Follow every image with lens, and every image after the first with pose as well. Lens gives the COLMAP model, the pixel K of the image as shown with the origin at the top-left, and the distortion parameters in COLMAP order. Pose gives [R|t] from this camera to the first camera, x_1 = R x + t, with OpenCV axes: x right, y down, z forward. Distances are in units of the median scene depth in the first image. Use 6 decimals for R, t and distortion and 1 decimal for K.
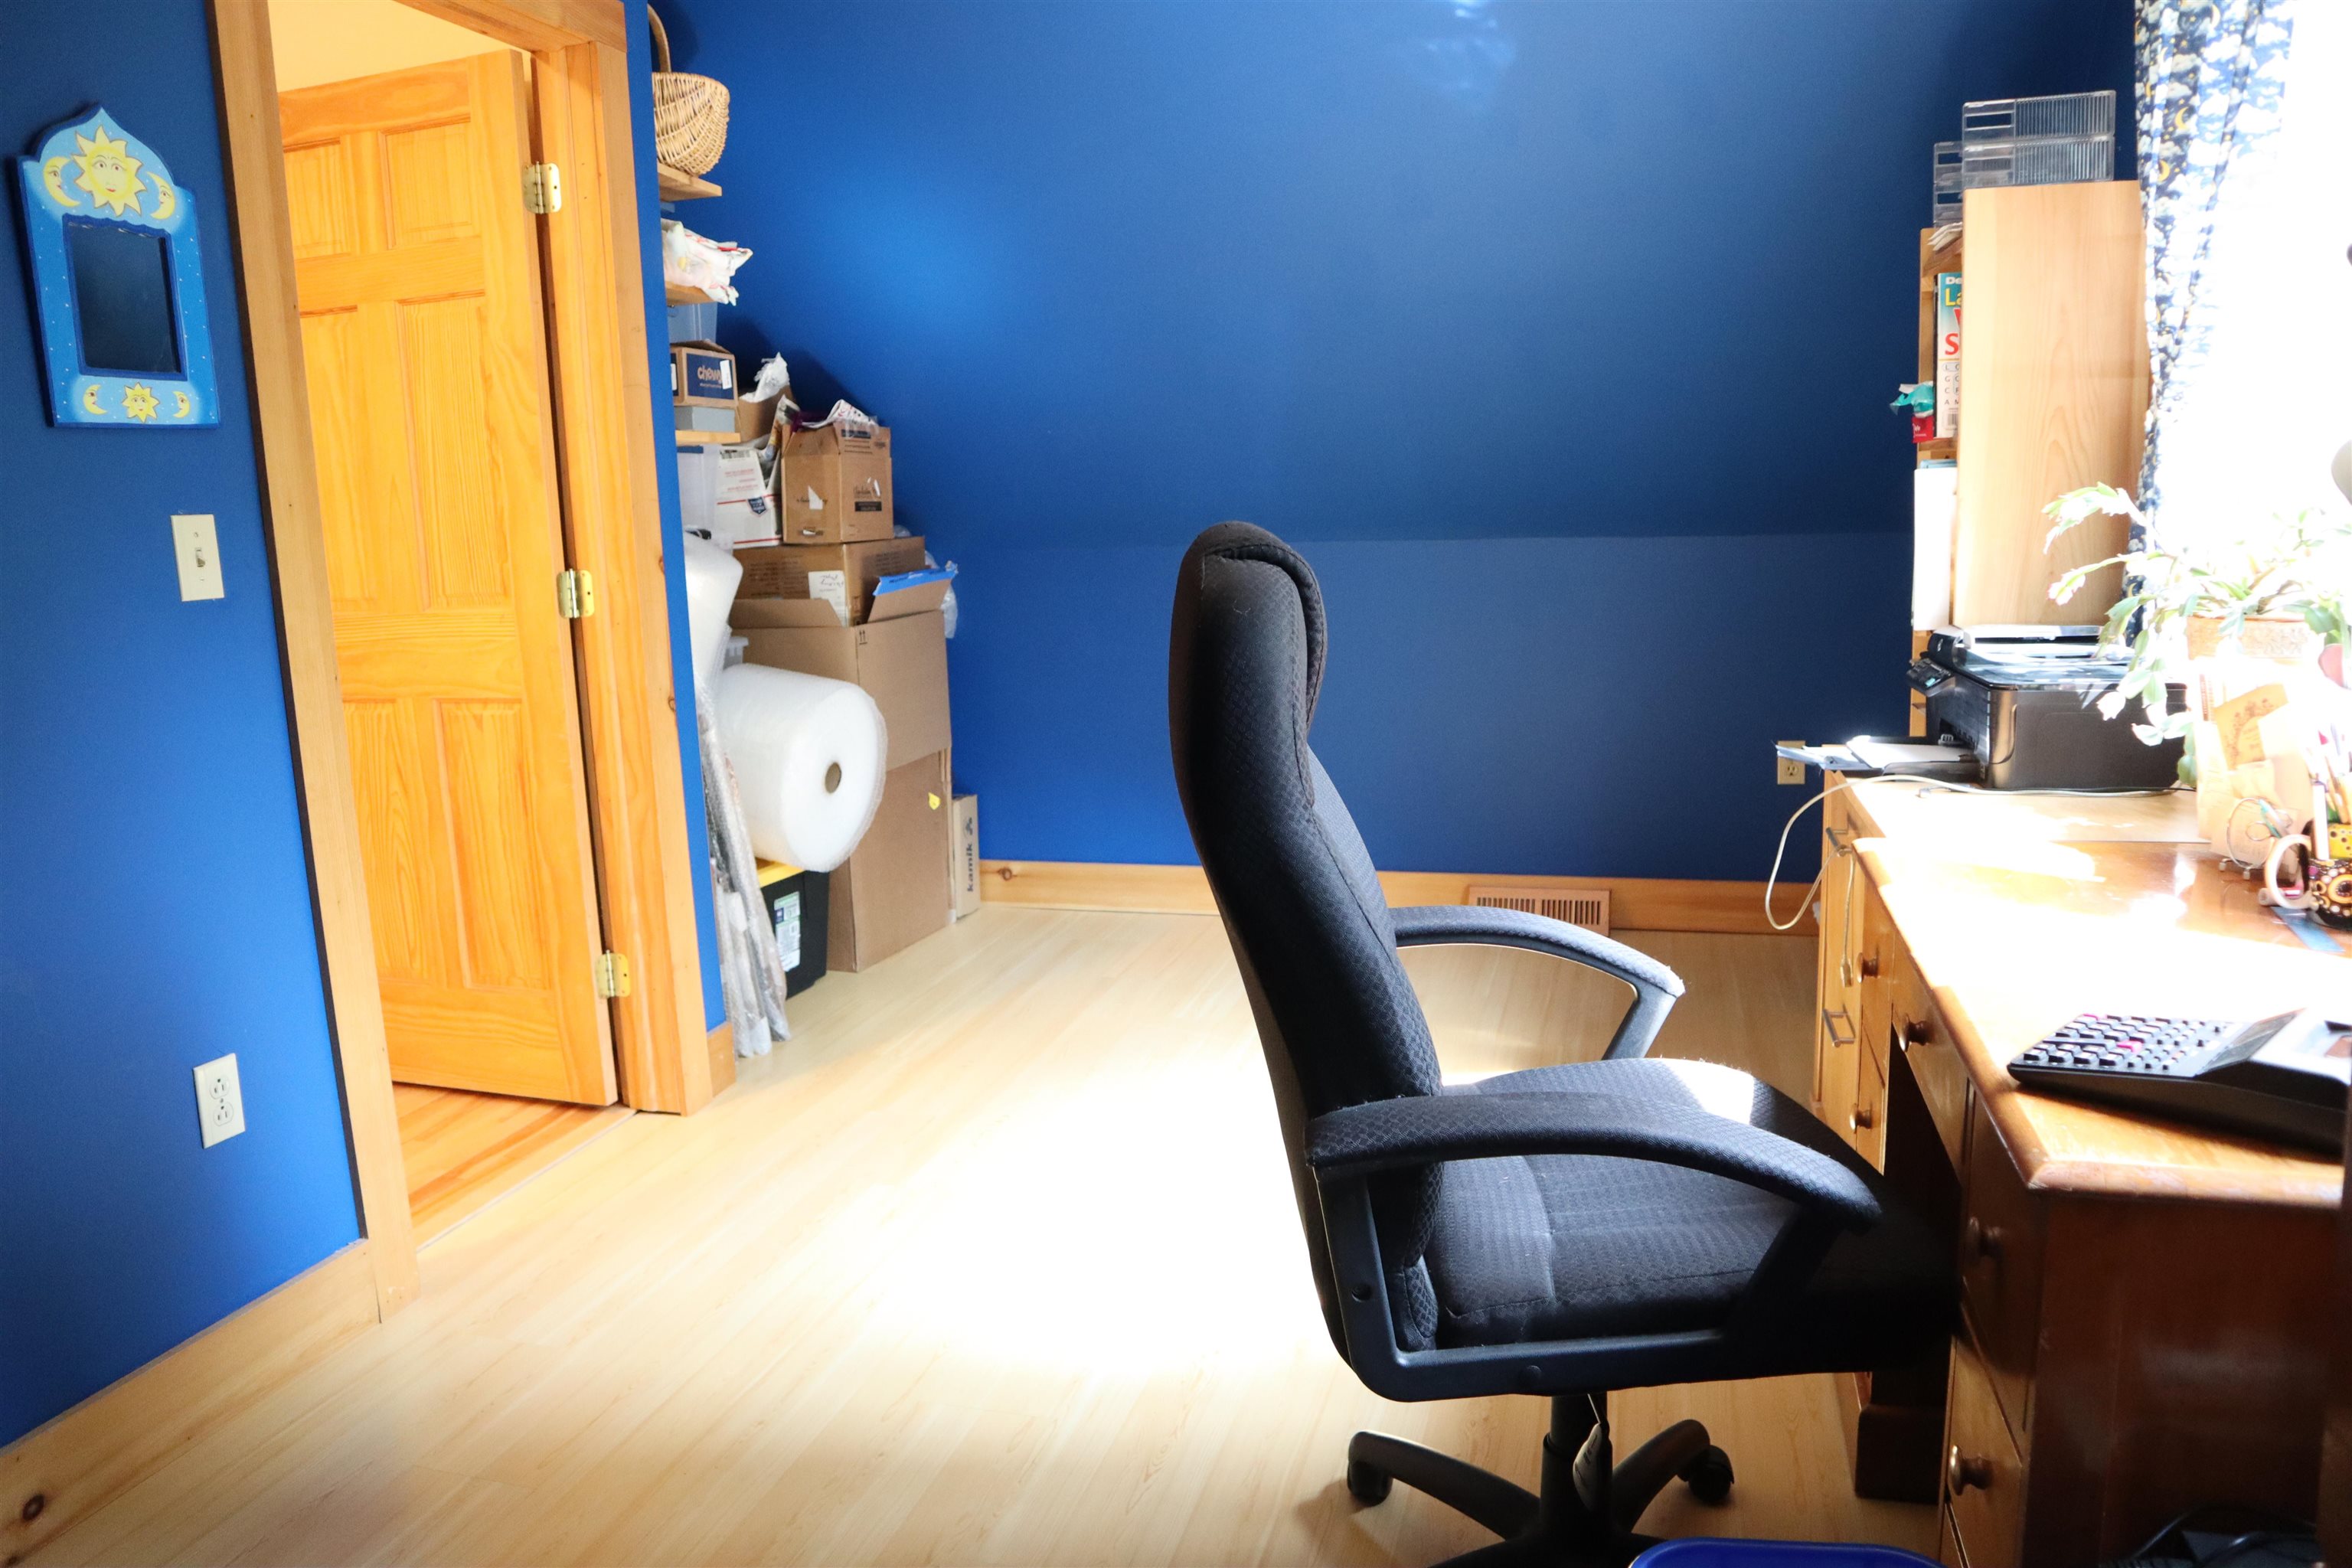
lens RADIAL K [[1625.8, 0, 1186.3], [0, 1625.8, 789.4], [0, 0, 1]] dist [-0.130902, 0.082174]
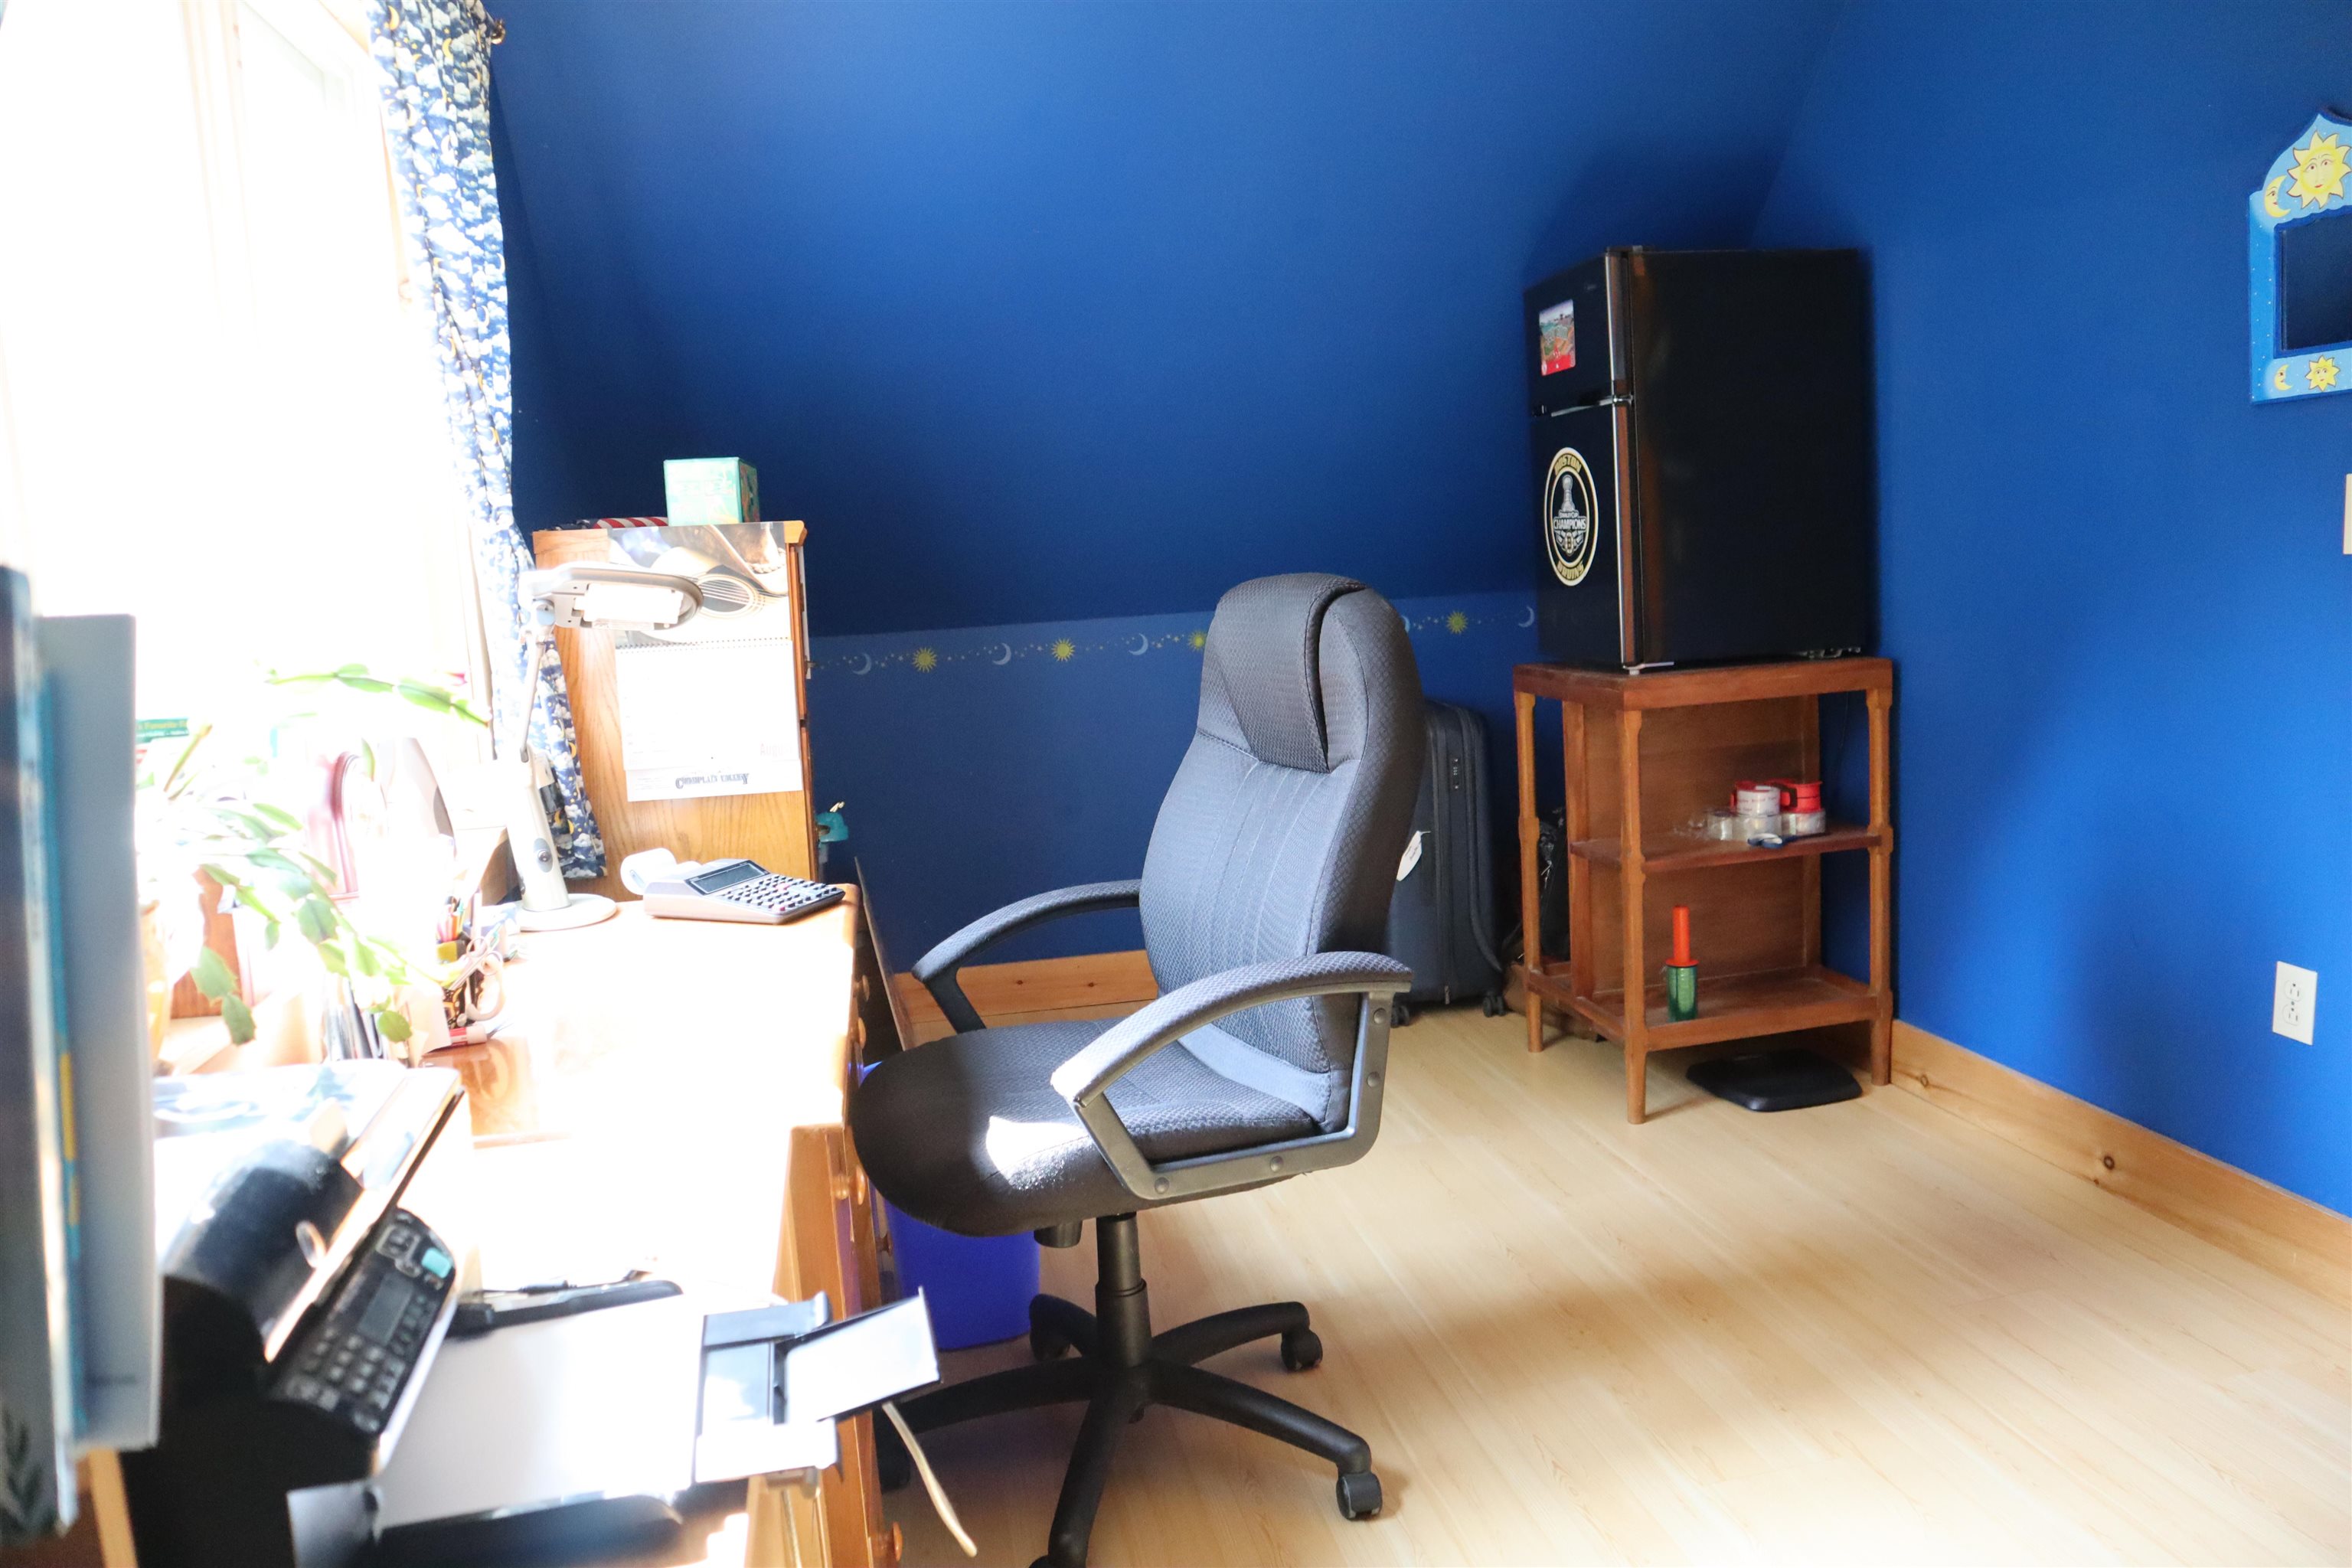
lens RADIAL K [[1629.4, 0, 1185.7], [0, 1629.4, 786.4], [0, 0, 1]] dist [-0.131801, 0.082405]
pose [[-0.893058, 0.151708, -0.423594, 0.593694], [0.012129, 0.949217, 0.314387, -0.340132], [0.449778, 0.275628, -0.849546, 1.725352]]
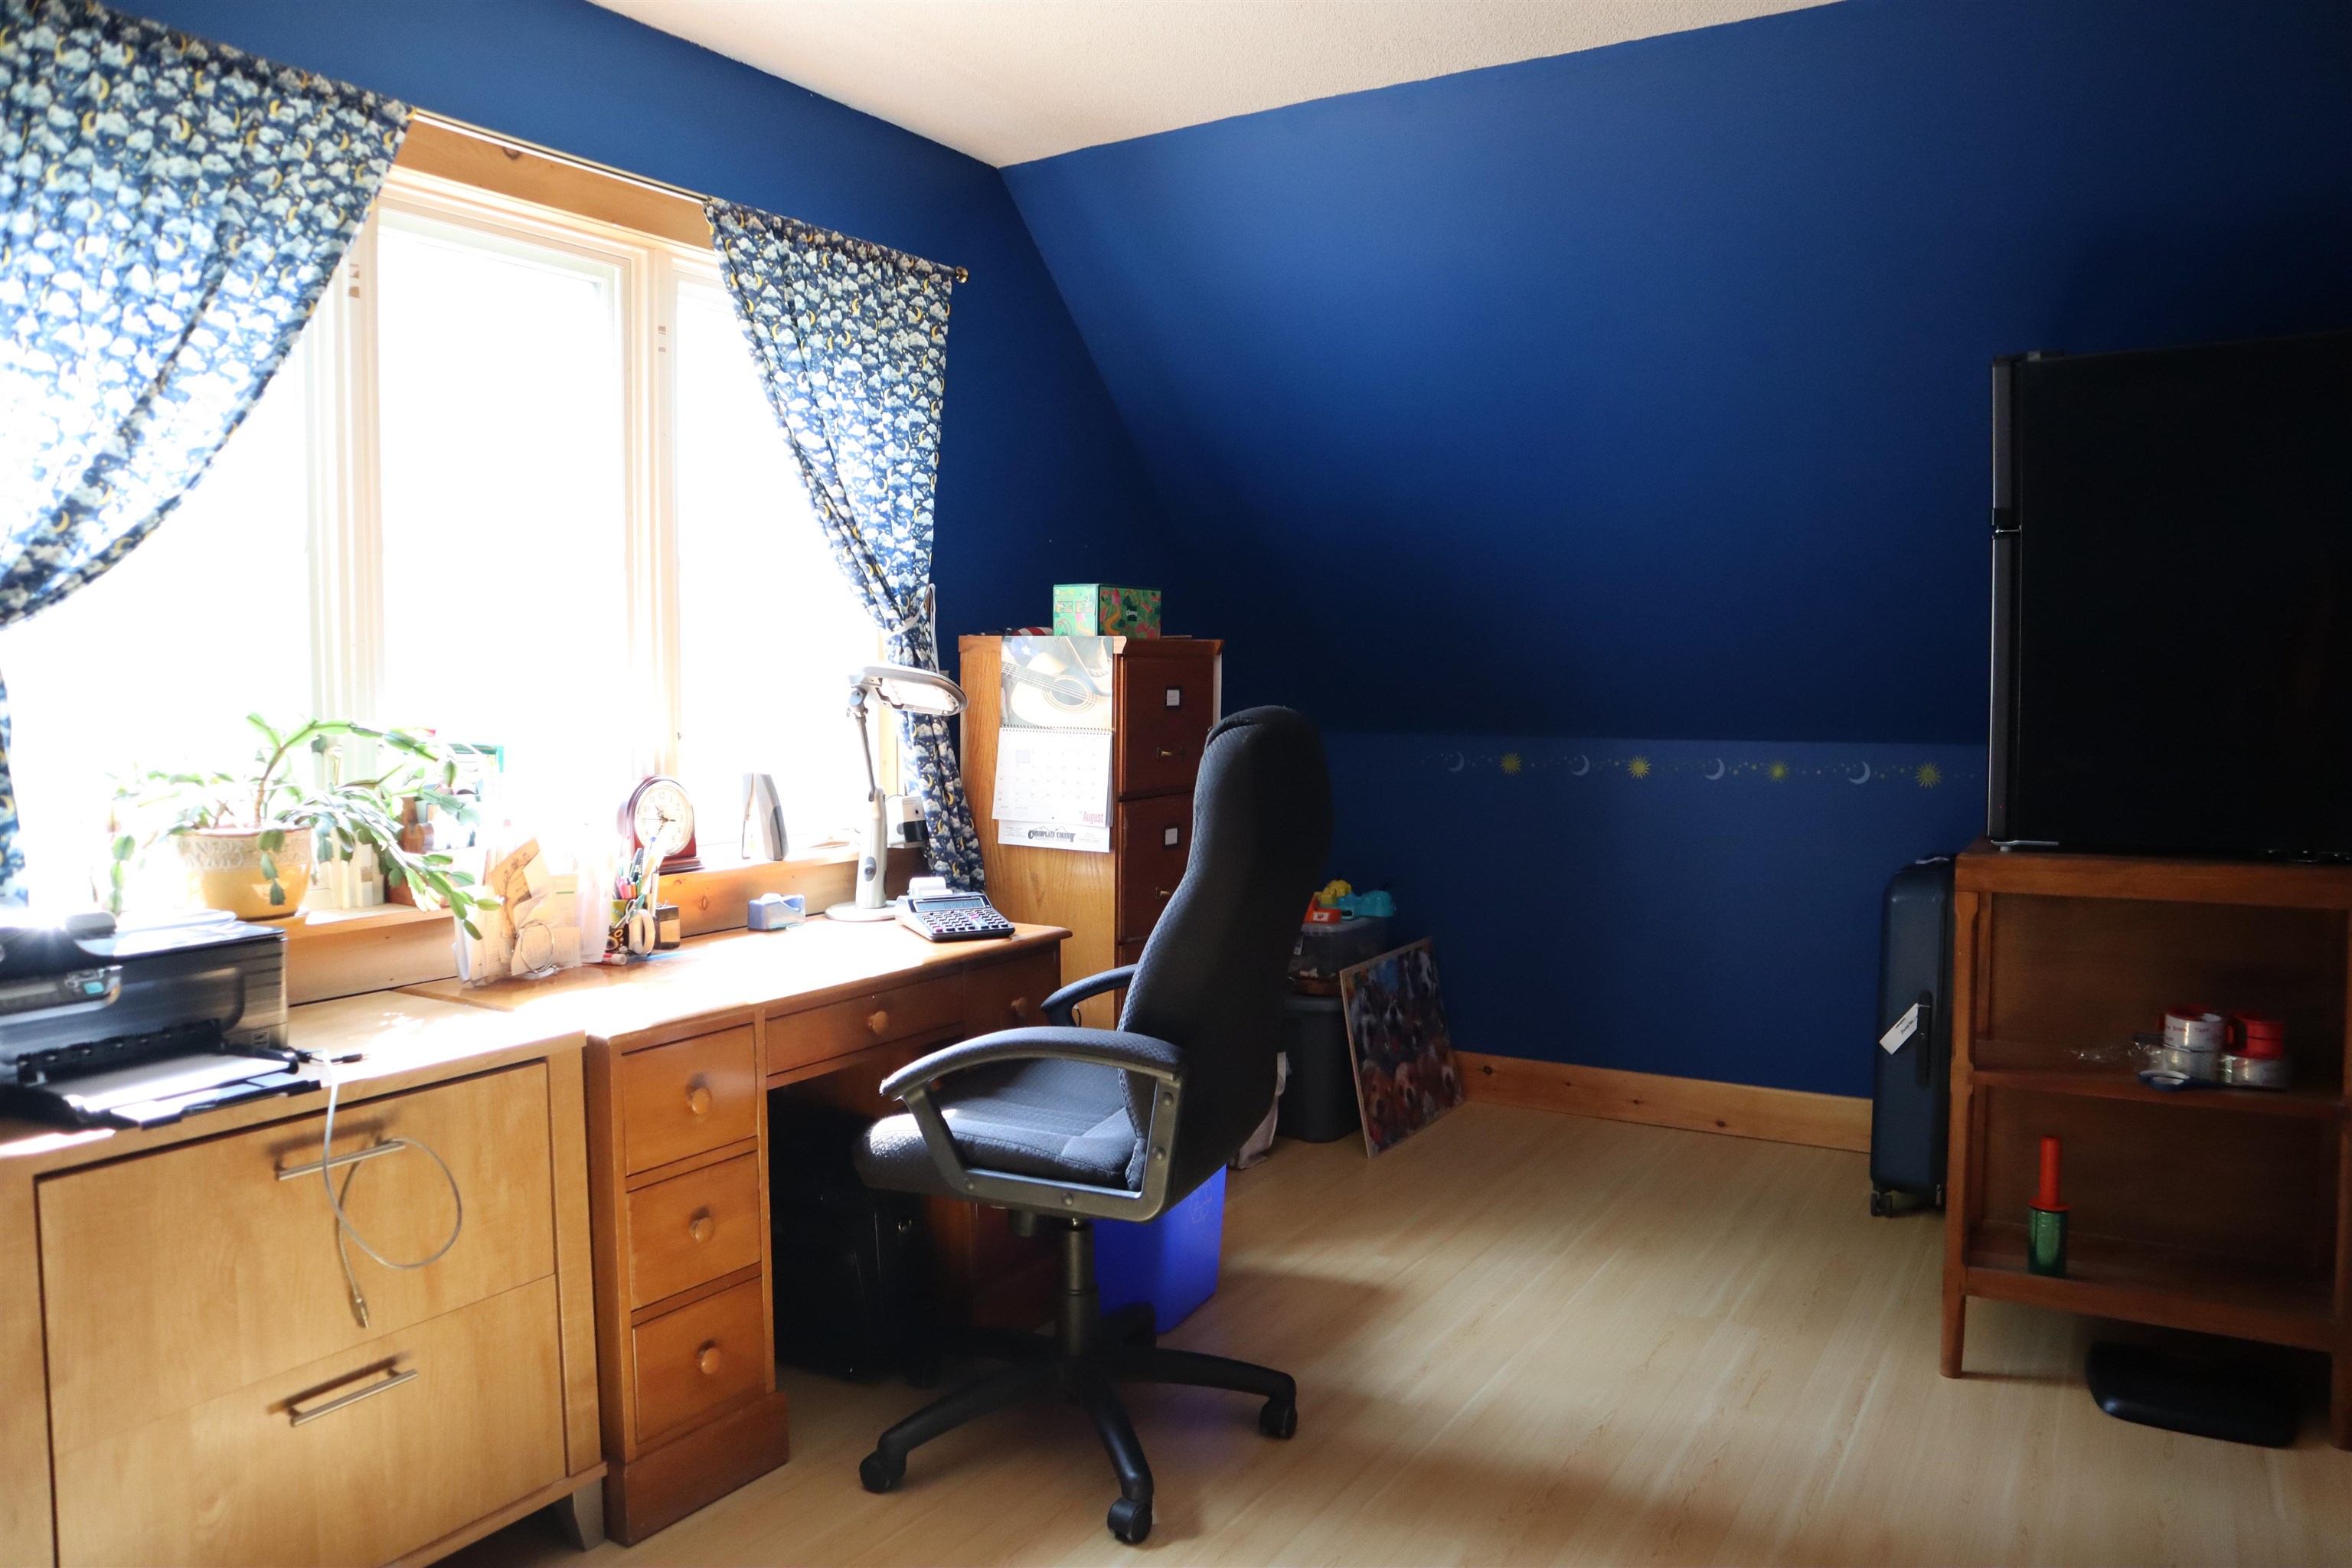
lens RADIAL K [[1625.8, 0, 1186.3], [0, 1625.8, 789.4], [0, 0, 1]] dist [-0.130902, 0.082174]
pose [[-0.956492, 0.022488, 0.290891, -0.289607], [0.091778, 0.969603, 0.226821, -0.354318], [-0.276948, 0.243650, -0.929481, 1.968813]]
